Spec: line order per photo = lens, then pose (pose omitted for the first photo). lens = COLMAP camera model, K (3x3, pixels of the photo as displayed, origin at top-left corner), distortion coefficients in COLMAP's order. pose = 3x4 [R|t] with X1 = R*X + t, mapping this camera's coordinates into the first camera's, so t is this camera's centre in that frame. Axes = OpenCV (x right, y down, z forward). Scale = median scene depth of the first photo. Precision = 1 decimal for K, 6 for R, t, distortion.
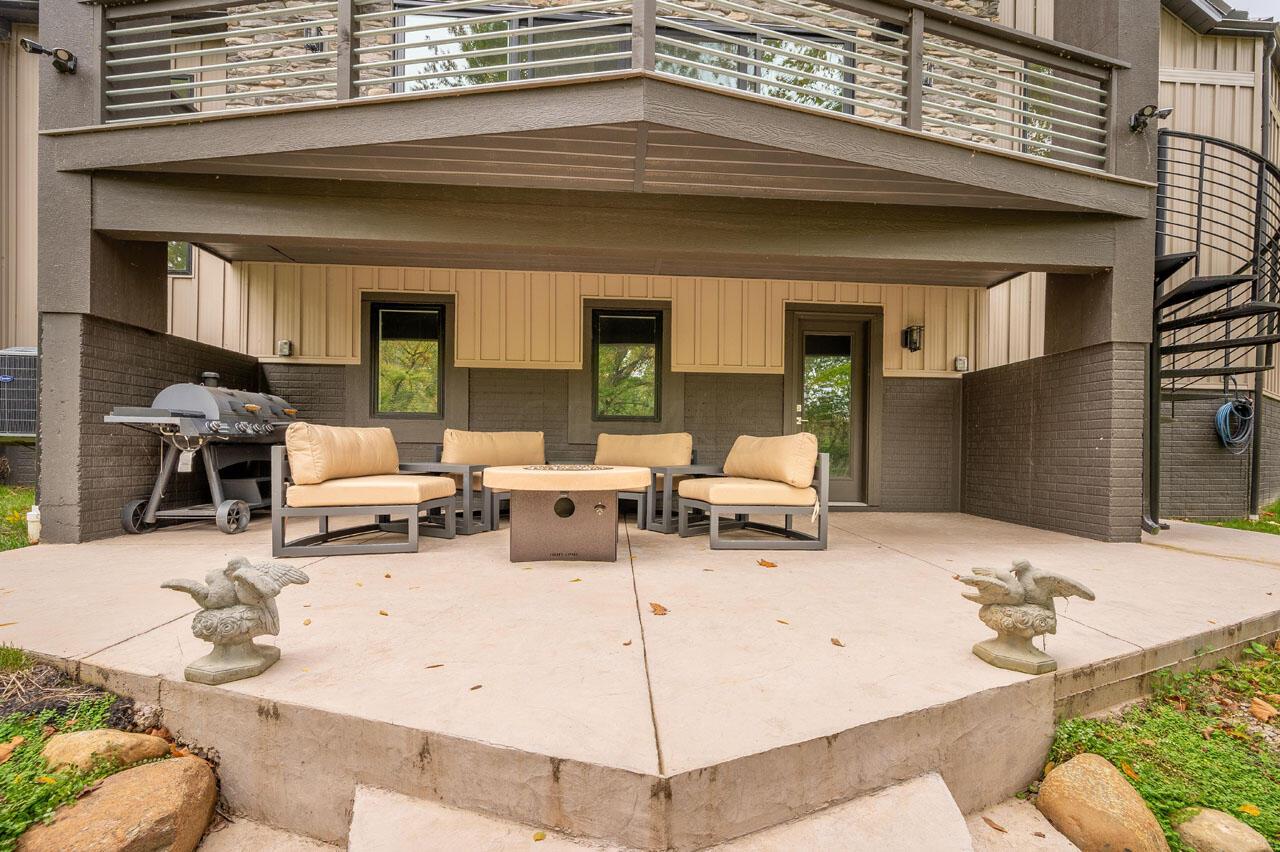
lens RADIAL K [[506.1, 0, 640.0], [0, 506.1, 426.0], [0, 0, 1]] dist [-0.001606, -0.000116]
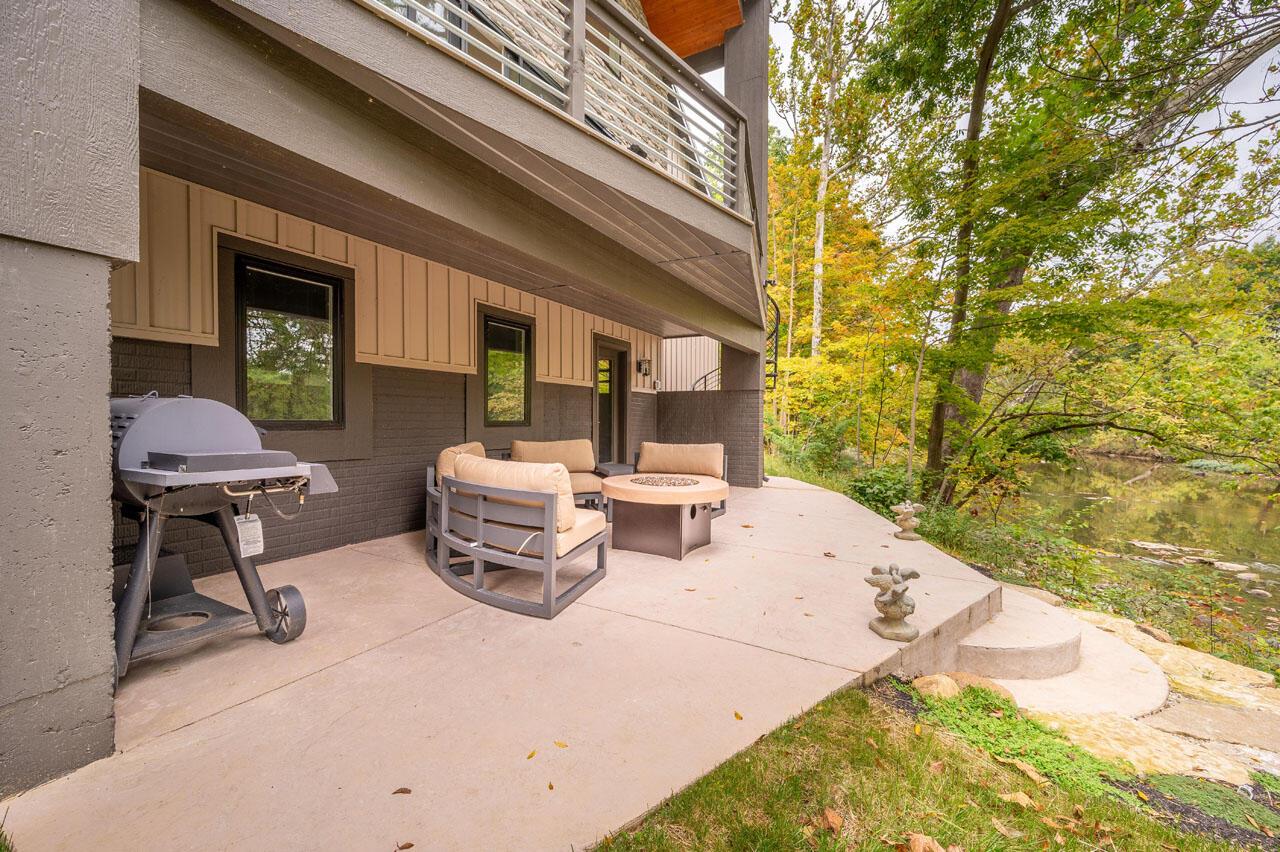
lens RADIAL K [[497.4, 0, 640.0], [0, 497.4, 426.0], [0, 0, 1]] dist [0.000689, 0.000026]
pose [[0.549097, -0.019231, 0.835537, -0.746021], [-0.033940, 0.998397, 0.045283, -0.067348], [-0.835069, -0.053223, 0.547564, 0.202551]]
